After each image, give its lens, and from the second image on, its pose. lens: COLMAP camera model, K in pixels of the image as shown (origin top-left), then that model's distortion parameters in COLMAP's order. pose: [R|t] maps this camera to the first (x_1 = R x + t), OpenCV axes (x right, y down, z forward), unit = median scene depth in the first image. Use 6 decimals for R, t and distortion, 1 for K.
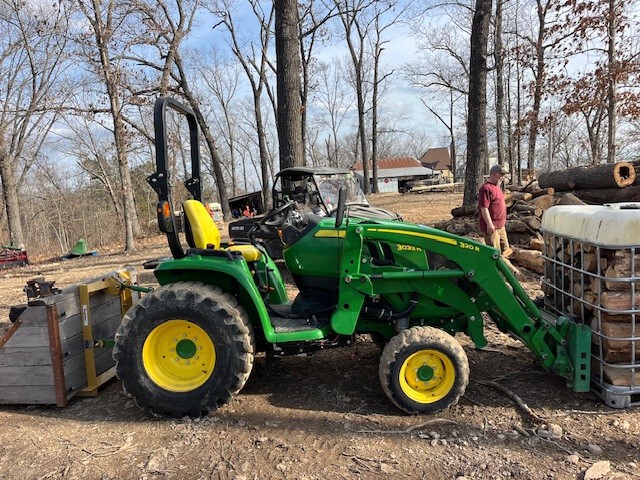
lens RADIAL K [[490.6, 0, 320.0], [0, 490.6, 240.0], [0, 0, 1]] dist [0.068312, -0.085143]
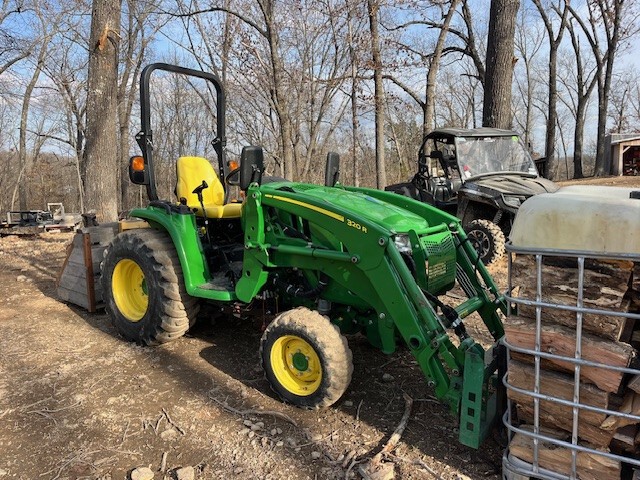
lens RADIAL K [[488.5, 0, 320.0], [0, 488.5, 240.0], [0, 0, 1]] dist [0.063230, -0.106517]
pose [[0.814143, 0.130658, -0.565773, 0.709978], [-0.088891, 0.990915, 0.100926, -0.039436], [0.573820, -0.031876, 0.818361, 0.305520]]
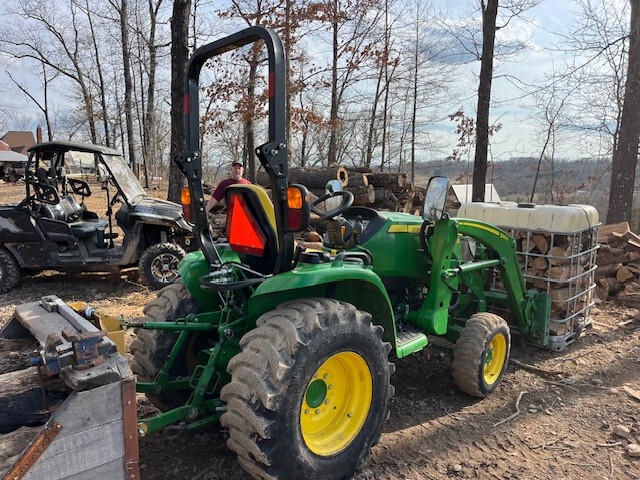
lens RADIAL K [[490.6, 0, 320.0], [0, 490.6, 240.0], [0, 0, 1]] dist [0.068312, -0.085143]
pose [[0.694426, -0.038269, 0.718546, -0.804147], [0.030147, 0.999255, 0.024084, -0.020465], [-0.718933, 0.004938, 0.695062, 0.512685]]
